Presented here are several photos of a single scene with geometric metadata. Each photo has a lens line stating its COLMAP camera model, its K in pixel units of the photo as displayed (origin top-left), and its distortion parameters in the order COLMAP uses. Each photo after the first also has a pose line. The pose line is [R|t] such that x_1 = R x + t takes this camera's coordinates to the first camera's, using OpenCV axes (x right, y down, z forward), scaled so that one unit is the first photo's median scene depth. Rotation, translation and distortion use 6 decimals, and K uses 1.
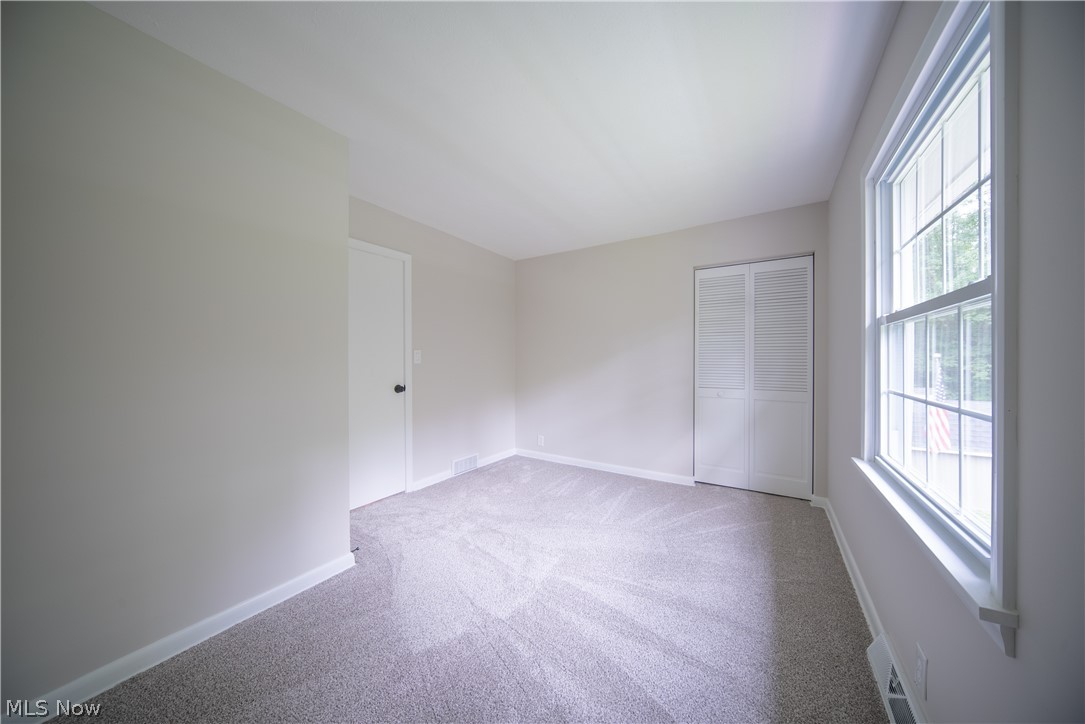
lens RADIAL K [[351.8, 0, 544.9], [0, 351.8, 364.3], [0, 0, 1]] dist [-0.015105, 0.000959]
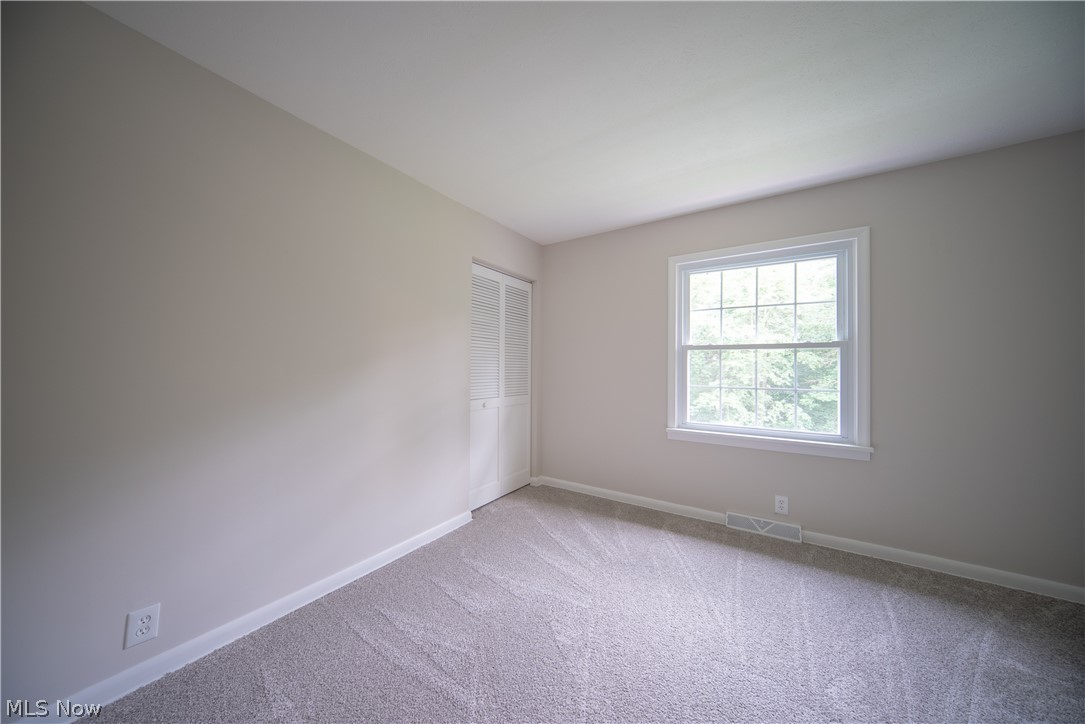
lens RADIAL K [[351.8, 0, 538.7], [0, 351.8, 360.1], [0, 0, 1]] dist [-0.015105, 0.000959]
pose [[0.022762, 0.013382, 0.999651, -0.463448], [0.000312, 0.999910, -0.013392, -0.022775], [-0.999741, 0.000617, 0.022756, 0.923140]]
